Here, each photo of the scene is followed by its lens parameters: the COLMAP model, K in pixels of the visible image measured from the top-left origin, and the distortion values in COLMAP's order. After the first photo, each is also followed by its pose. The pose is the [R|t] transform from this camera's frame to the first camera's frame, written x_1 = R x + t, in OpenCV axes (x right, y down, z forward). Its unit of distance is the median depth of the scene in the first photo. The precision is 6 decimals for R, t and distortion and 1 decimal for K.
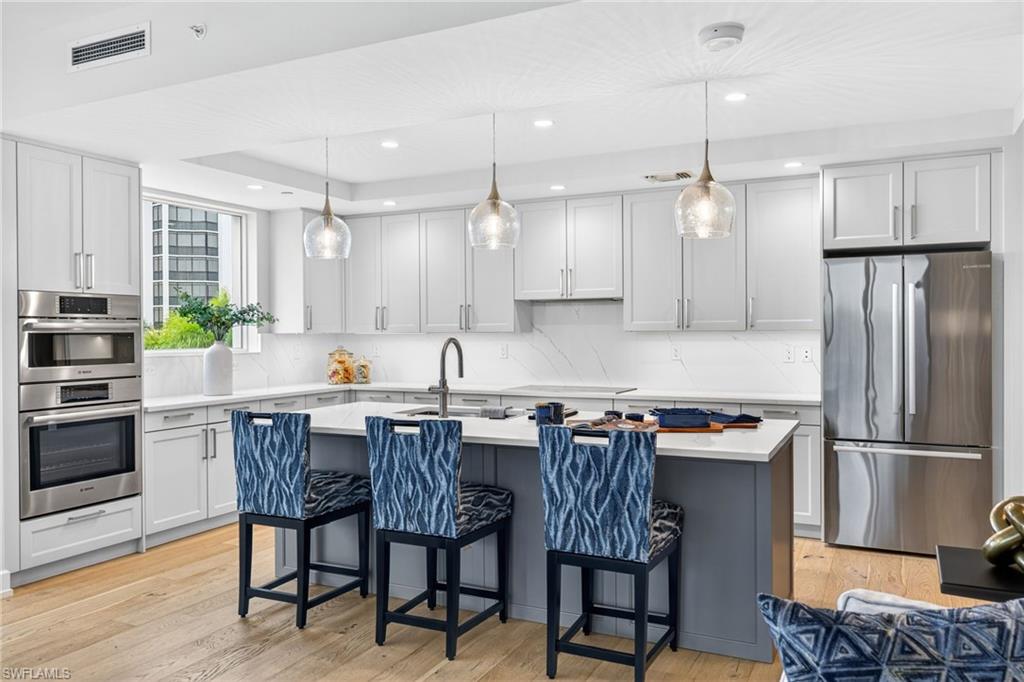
lens RADIAL K [[776.9, 0, 512.0], [0, 776.9, 341.0], [0, 0, 1]] dist [0.000199, -0.004139]
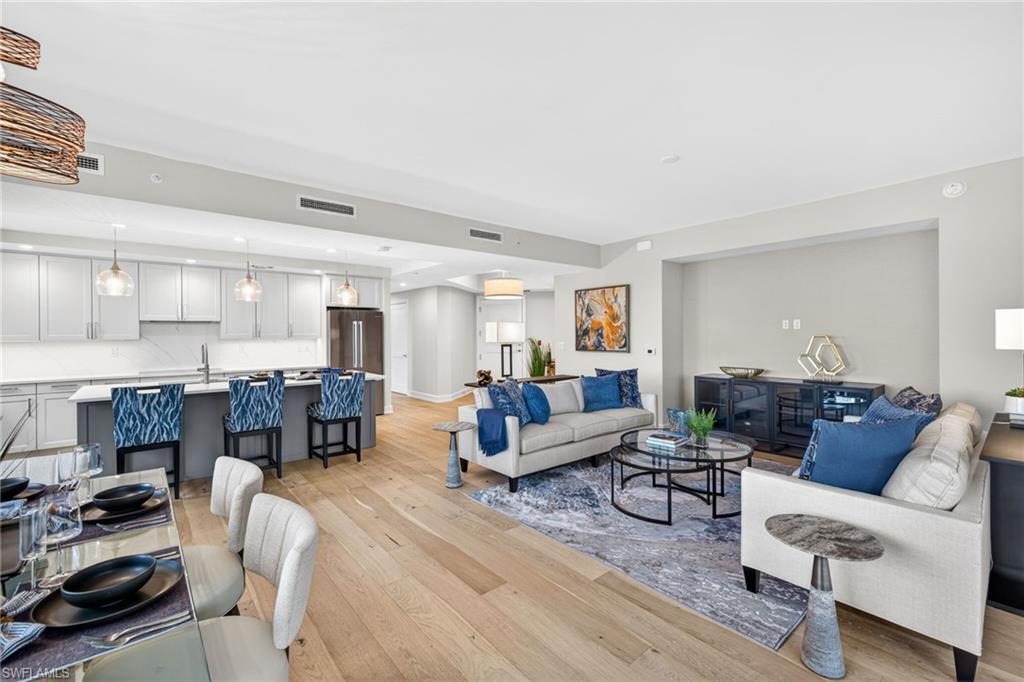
lens RADIAL K [[427.1, 0, 513.7], [0, 427.1, 335.1], [0, 0, 1]] dist [0.002037, 0.000041]
pose [[0.392054, 0.000554, 0.919942, -0.873293], [0.012565, 0.999903, -0.005957, -0.008889], [-0.919857, 0.013895, 0.392009, -0.153927]]
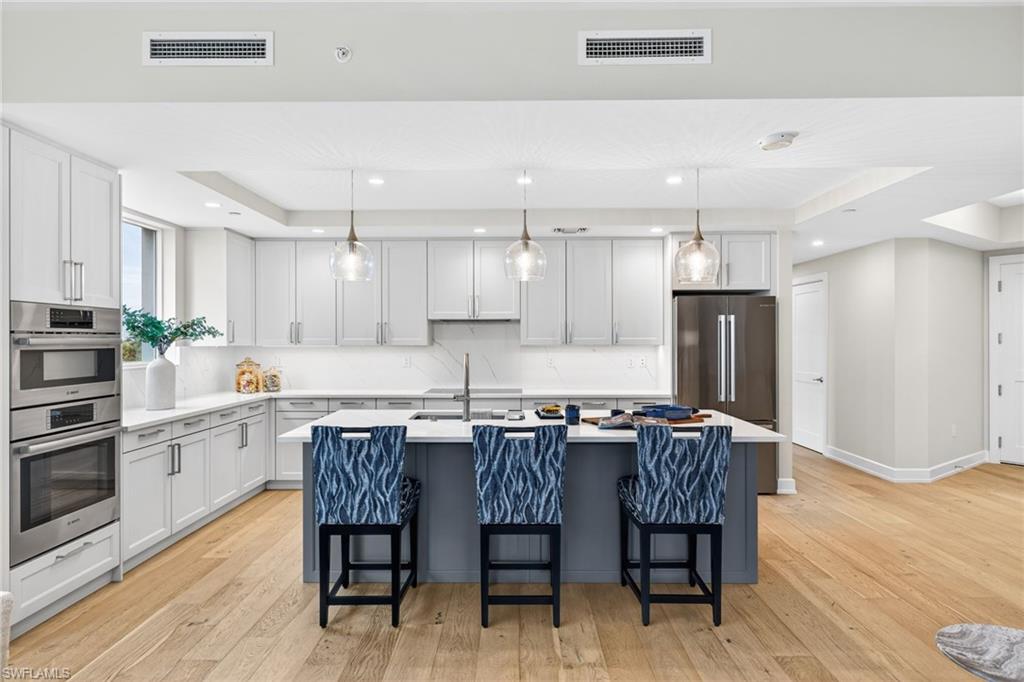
lens RADIAL K [[592.1, 0, 512.0], [0, 592.1, 341.0], [0, 0, 1]] dist [-0.000551, -0.000595]
pose [[0.900534, 0.004221, 0.434764, -0.466645], [0.000443, 0.999943, -0.010626, -0.014803], [-0.434785, 0.009762, 0.900482, 0.185121]]
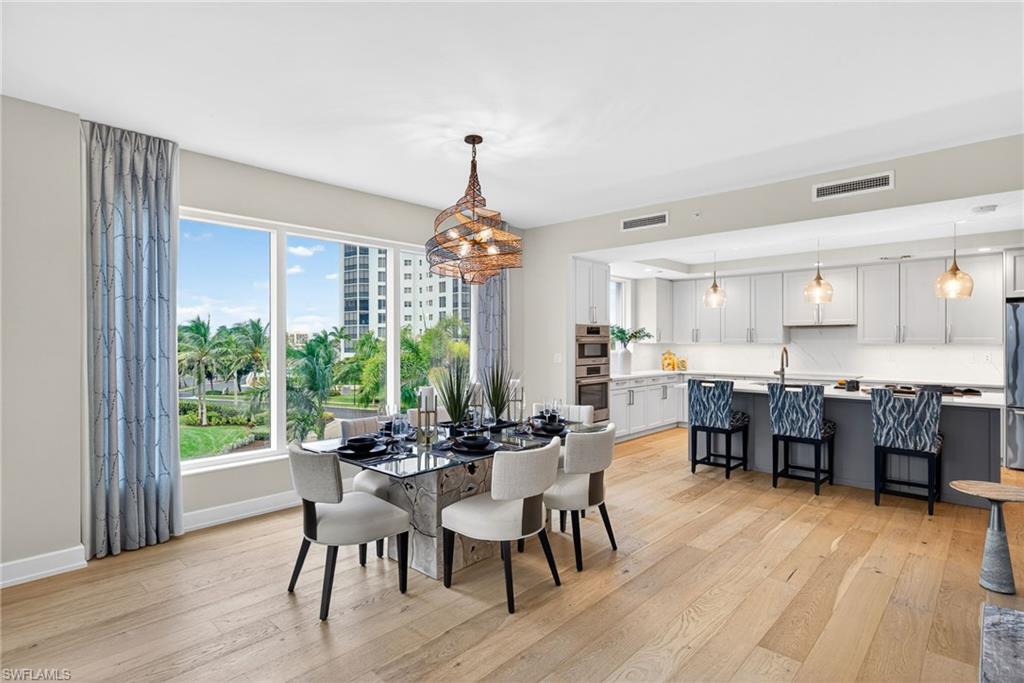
lens RADIAL K [[521.9, 0, 505.7], [0, 521.9, 343.0], [0, 0, 1]] dist [0.002536, 0.000139]
pose [[0.955502, 0.006598, -0.294912, -0.422949], [-0.008208, 0.999957, -0.004223, -0.003602], [0.294871, 0.006456, 0.955515, -0.580206]]
